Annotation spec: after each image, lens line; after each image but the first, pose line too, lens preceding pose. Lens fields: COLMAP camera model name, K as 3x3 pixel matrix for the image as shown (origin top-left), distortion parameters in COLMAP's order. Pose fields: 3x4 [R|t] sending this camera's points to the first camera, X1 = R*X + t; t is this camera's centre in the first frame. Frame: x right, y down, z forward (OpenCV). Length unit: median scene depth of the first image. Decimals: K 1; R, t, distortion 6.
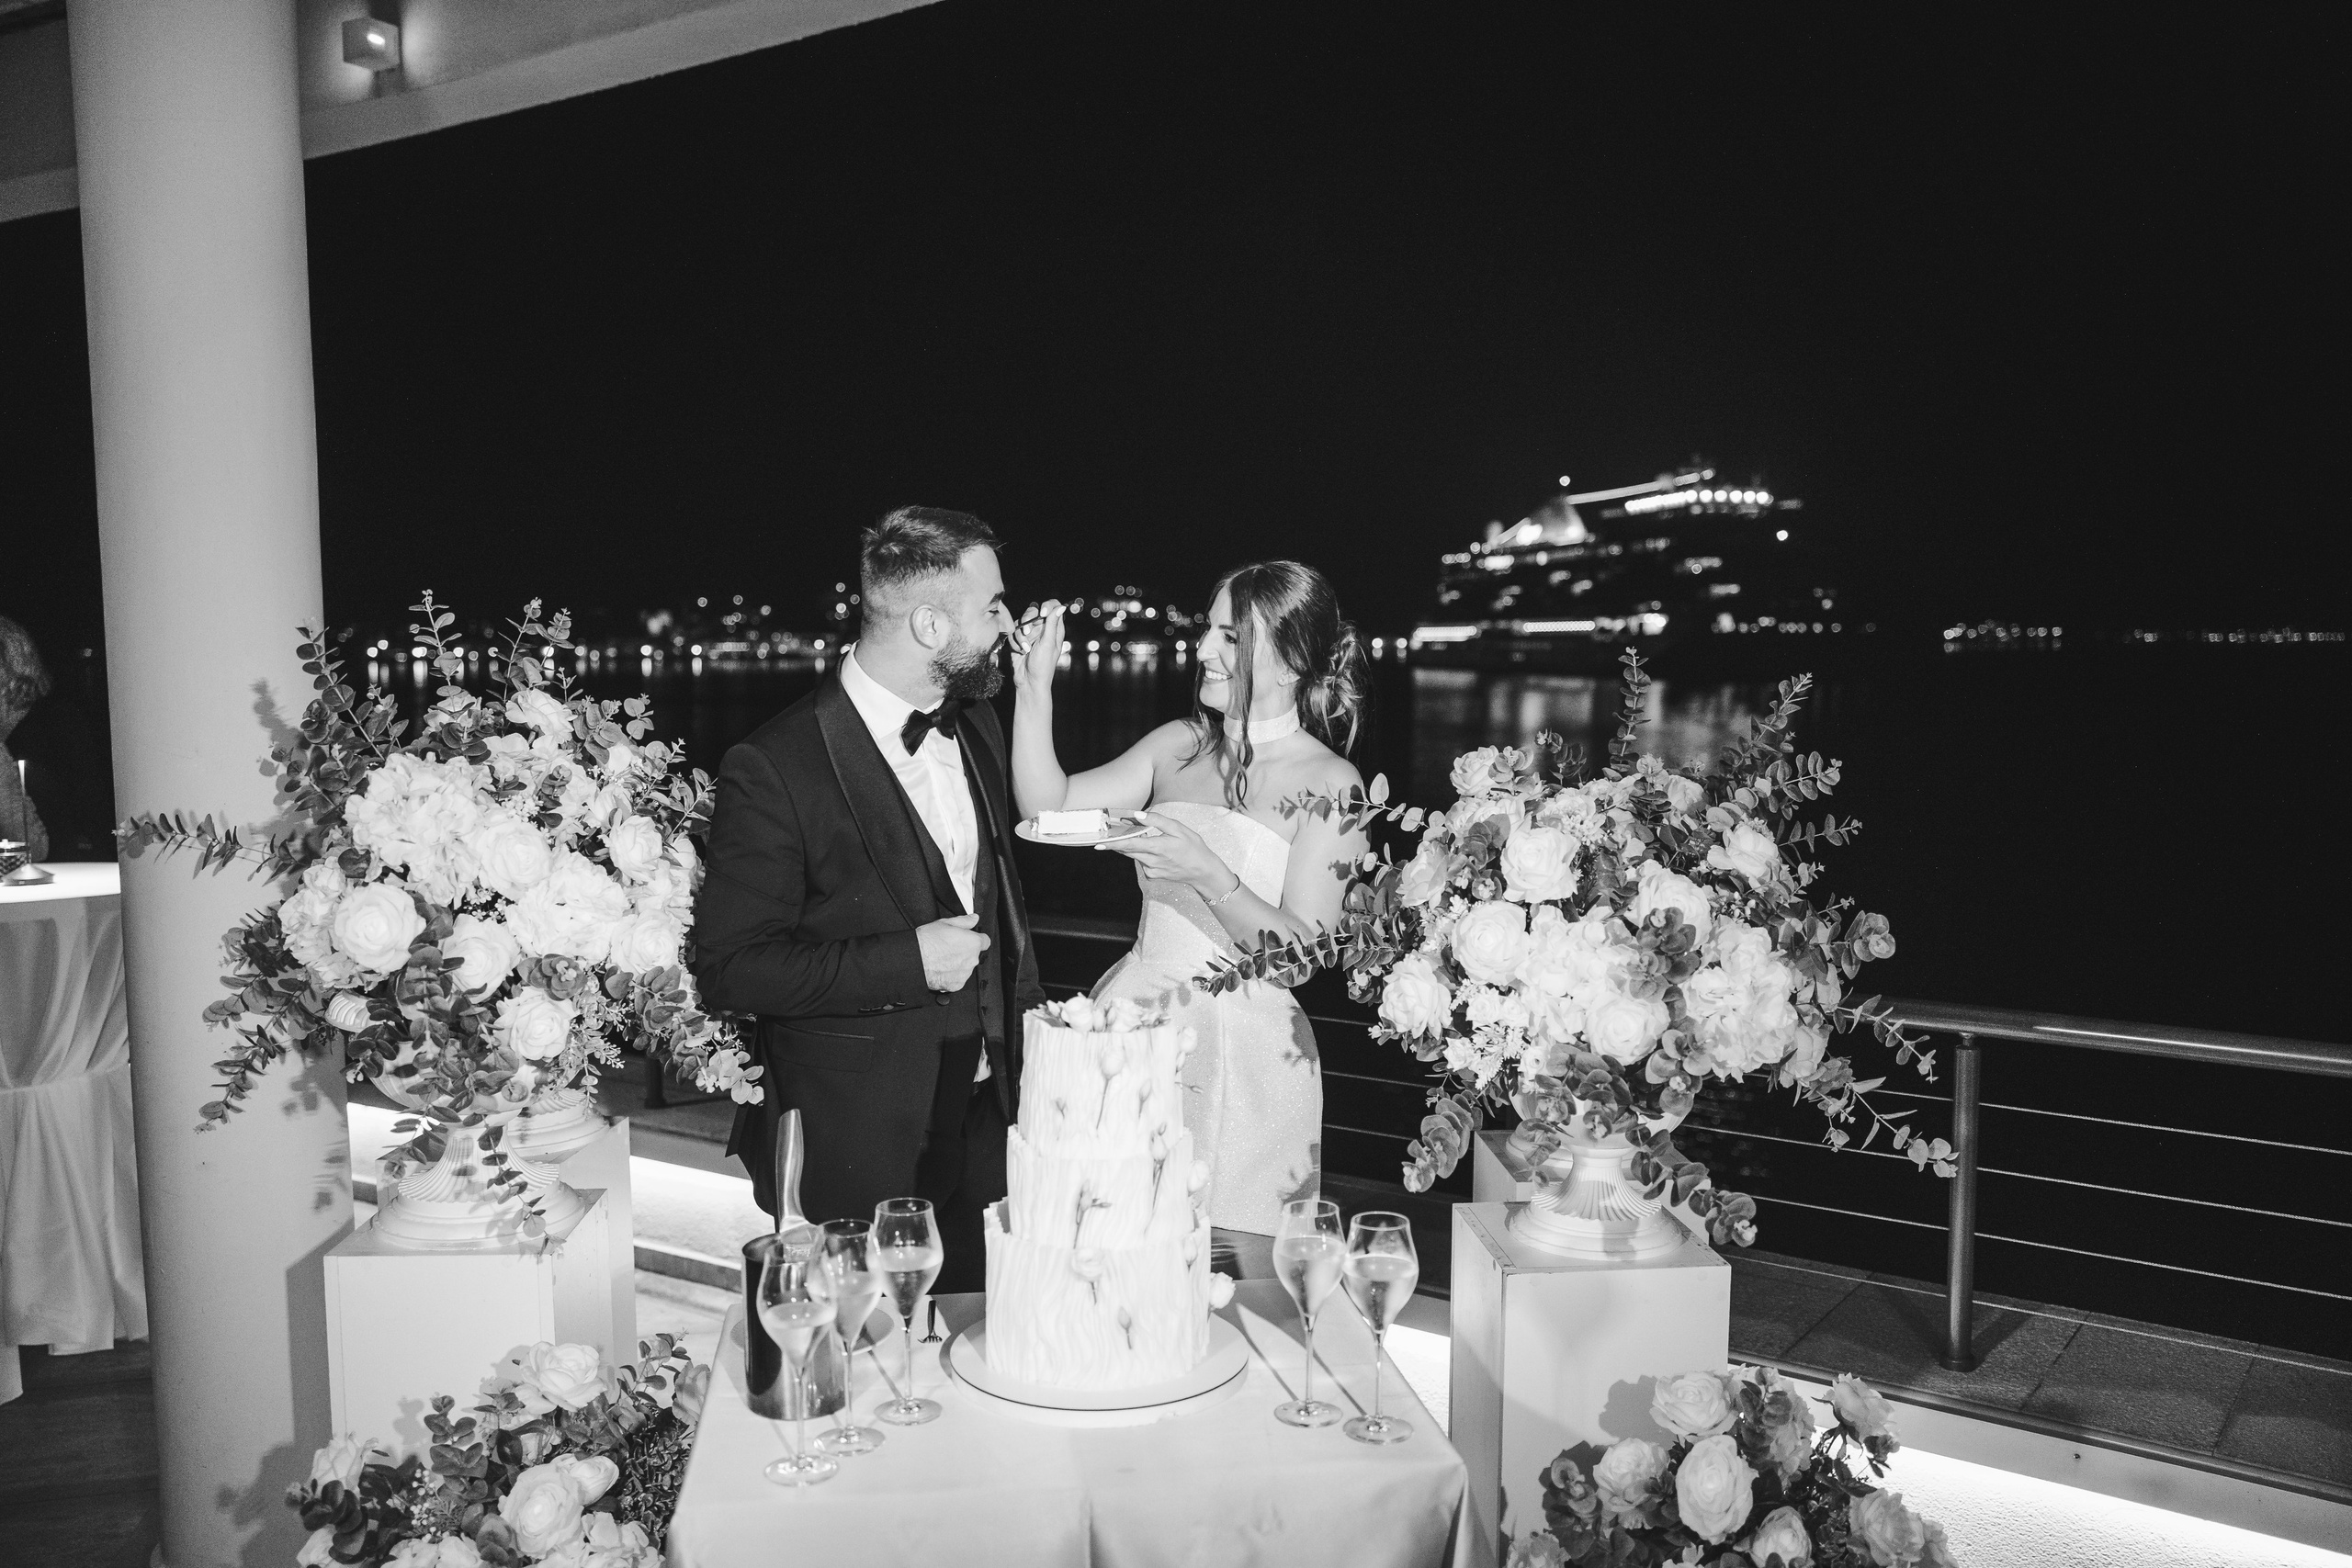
lens RADIAL K [[1951.4, 0, 1171.1], [0, 1951.4, 832.9], [0, 0, 1]] dist [-0.040379, 0.009819]
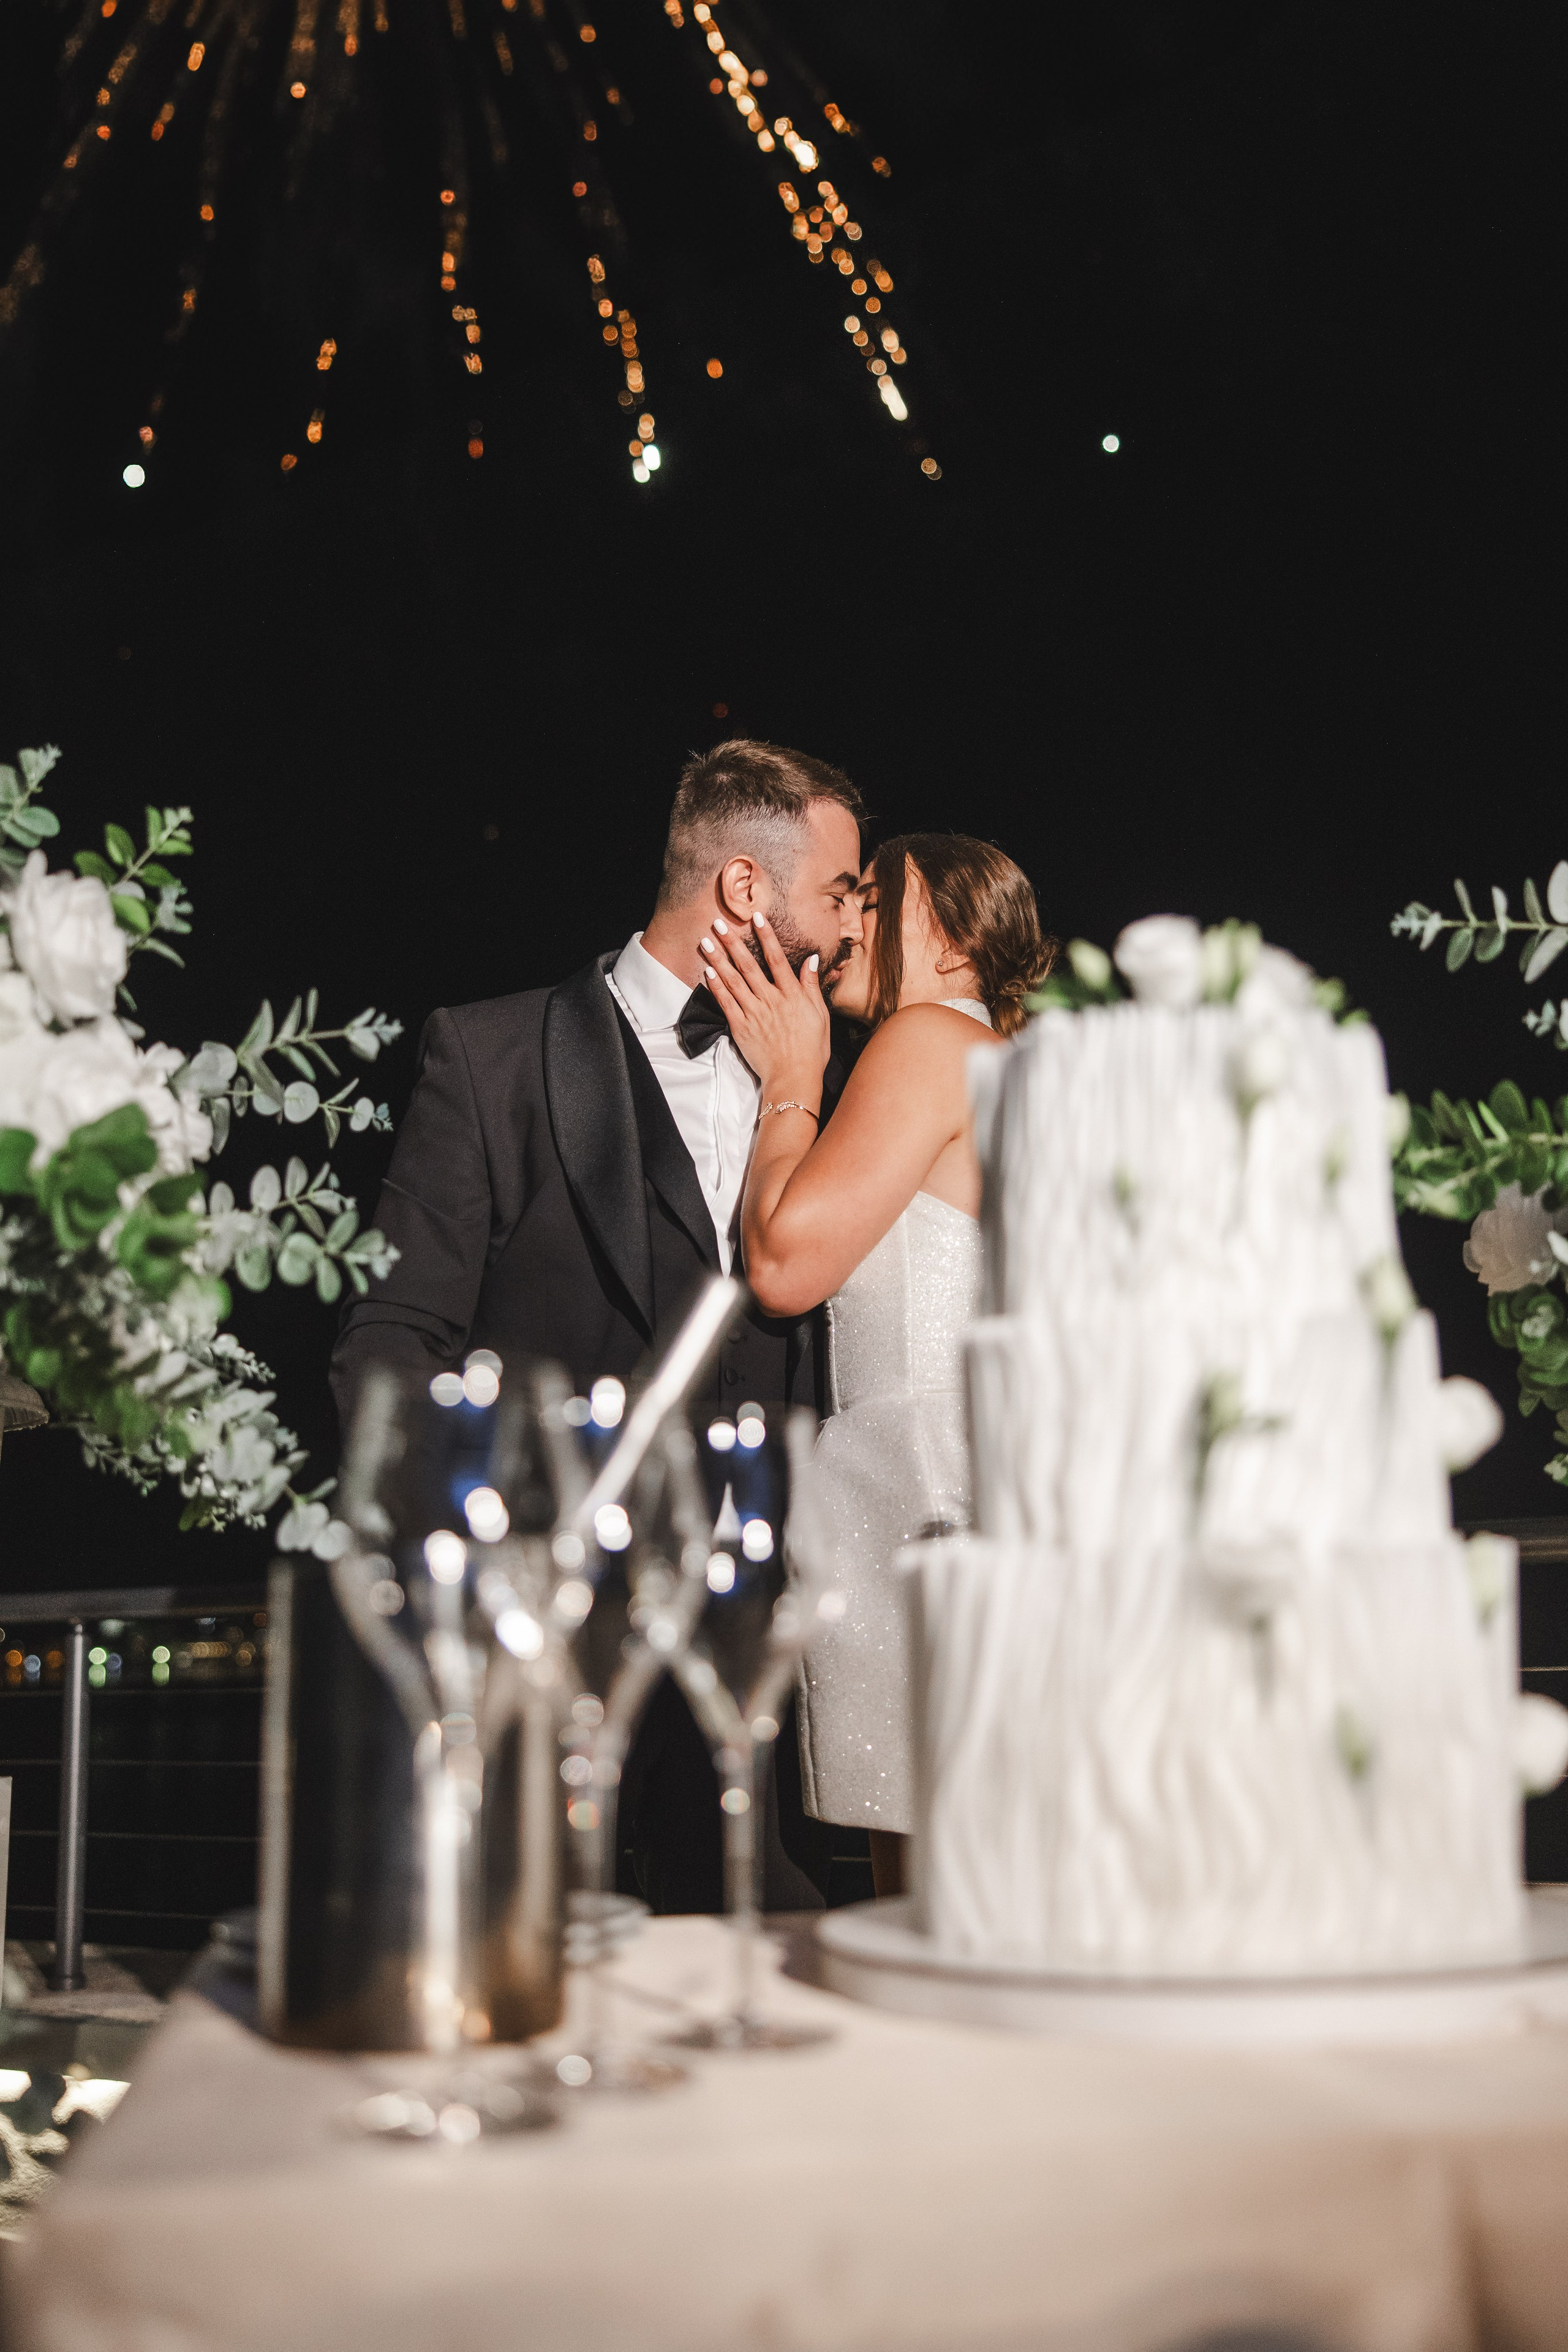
lens RADIAL K [[2283.8, 0, 781.3], [0, 2283.8, 1178.5], [0, 0, 1]] dist [0.001676, 0.008124]
pose [[0.999633, -0.012296, 0.024138, -0.121516], [0.019168, 0.950695, -0.309533, 0.248053], [-0.019142, 0.309882, 0.950582, 0.510142]]
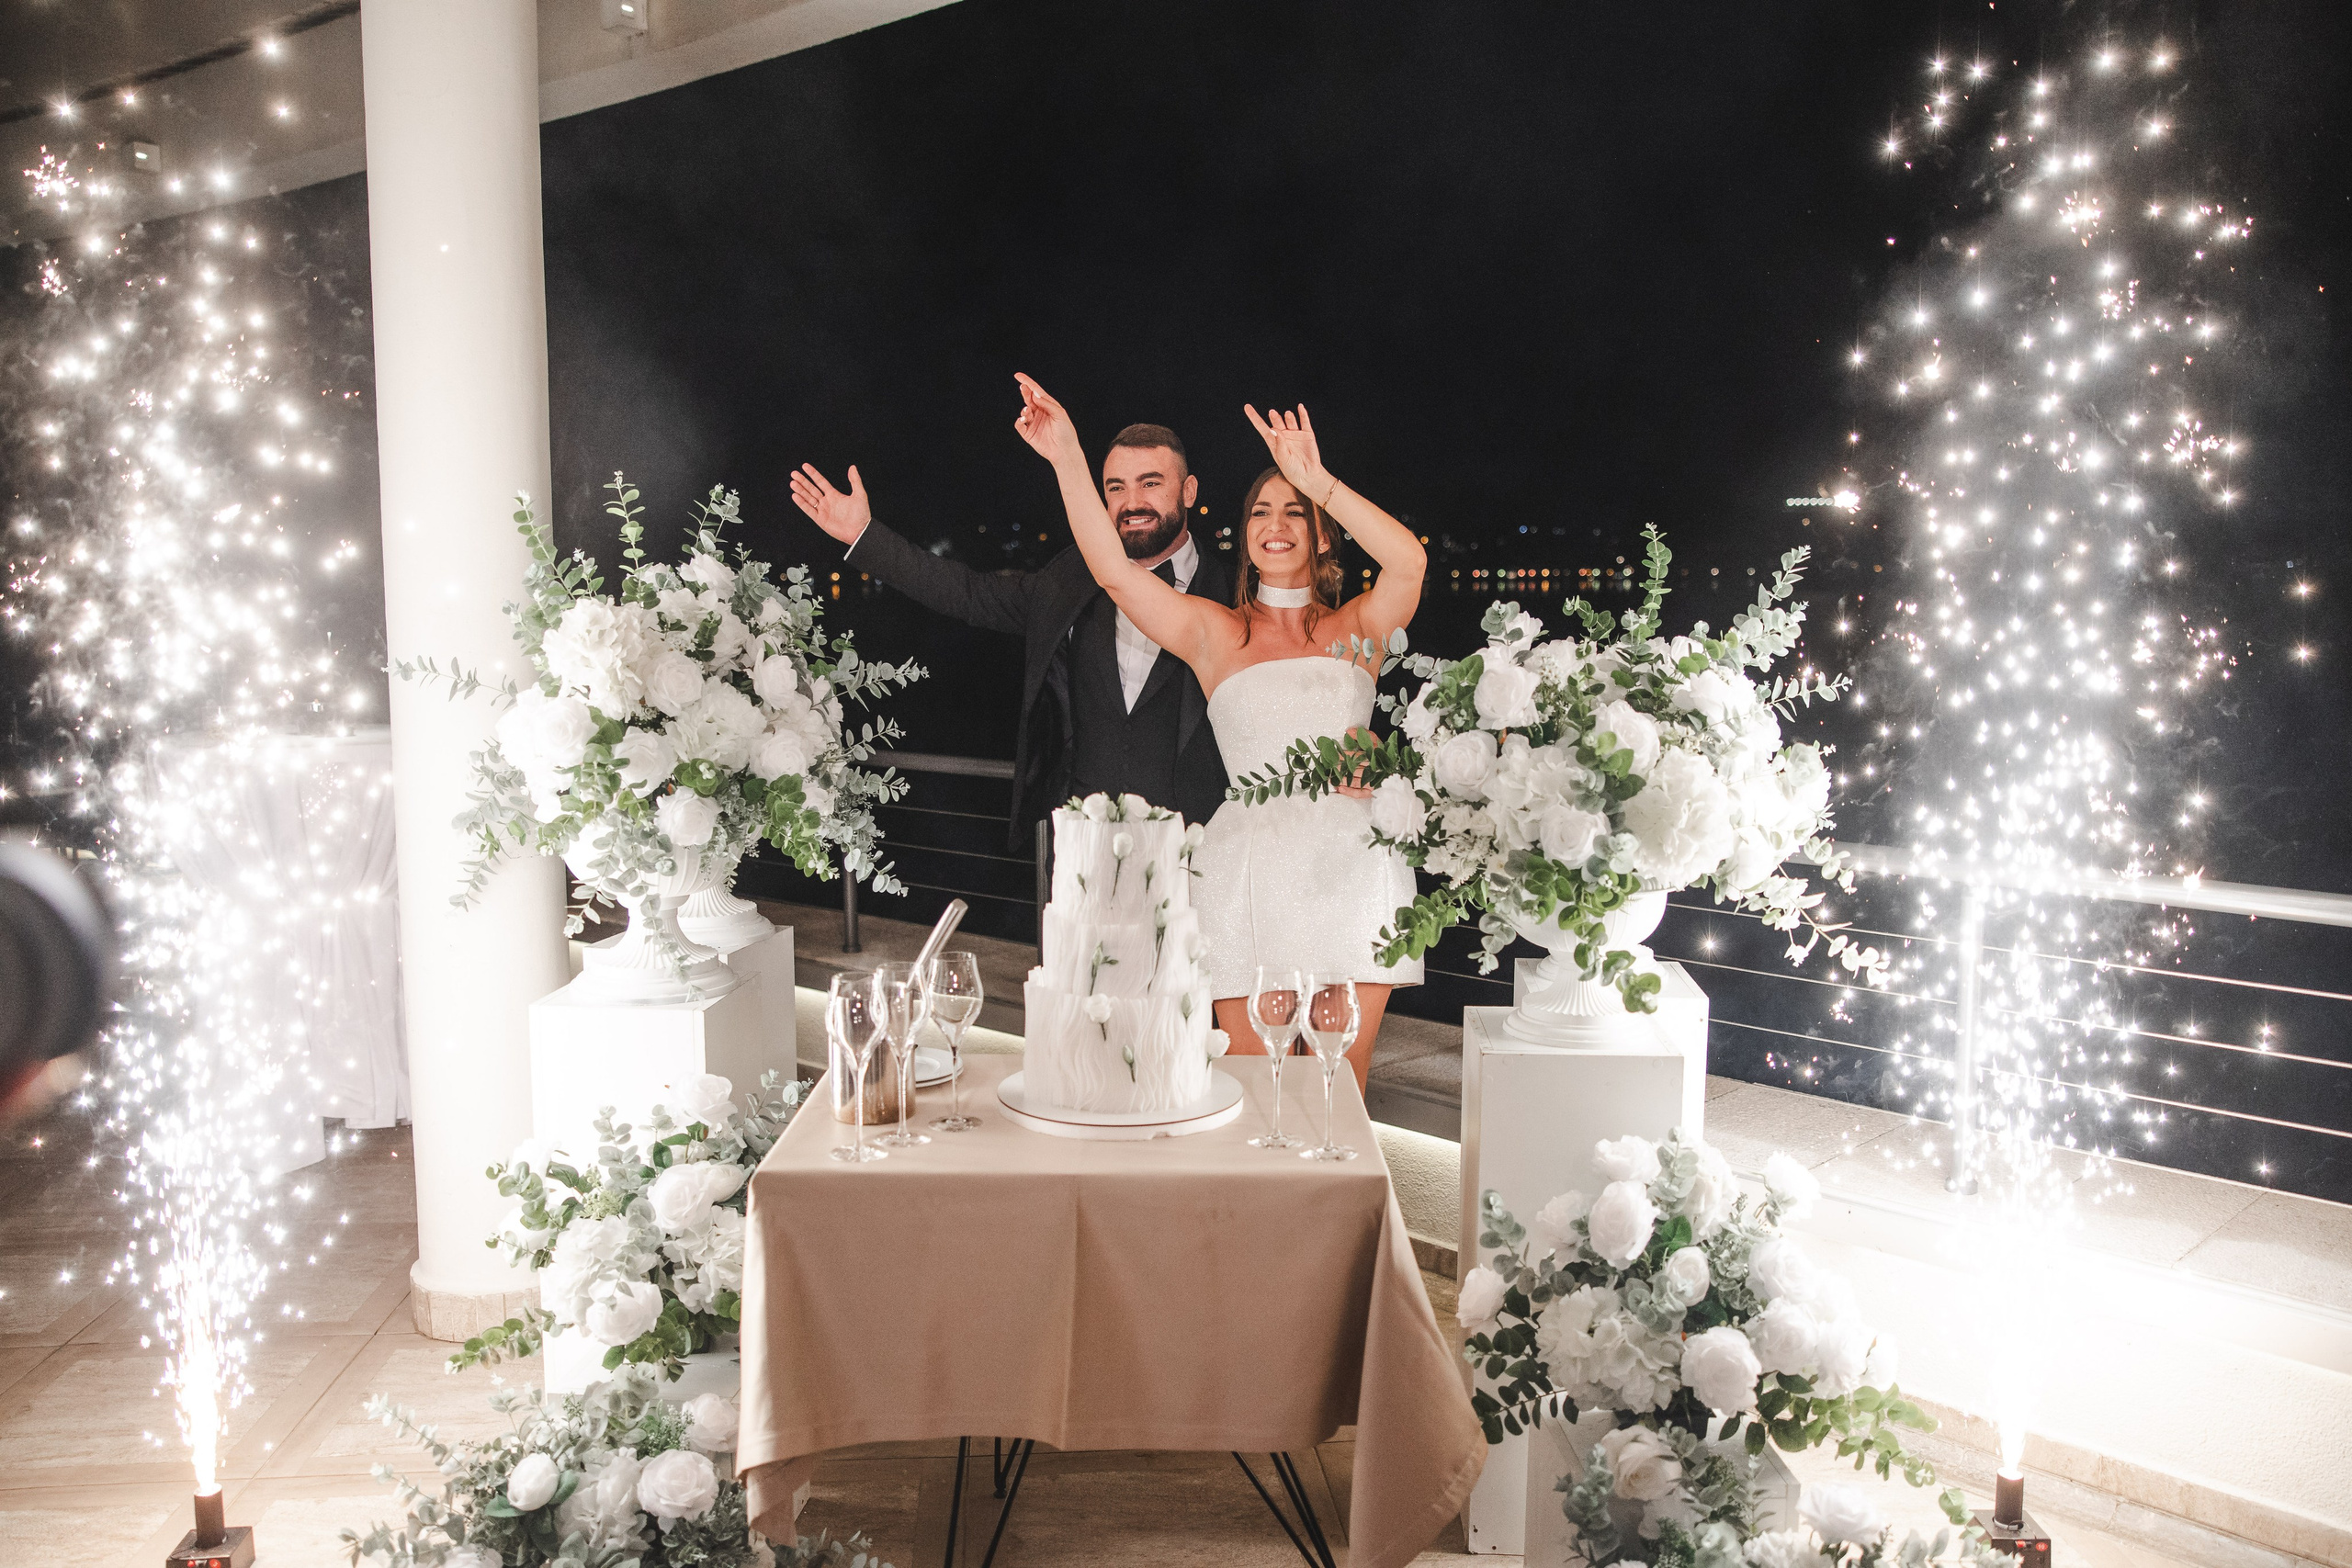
lens RADIAL K [[1966.1, 0, 1146.6], [0, 1966.1, 805.9], [0, 0, 1]] dist [-0.037689, 0.016789]
pose [[0.987289, 0.021189, -0.157518, 0.159353], [-0.018076, 0.999613, 0.021166, 0.058702], [0.157906, -0.018050, 0.987289, -0.193179]]
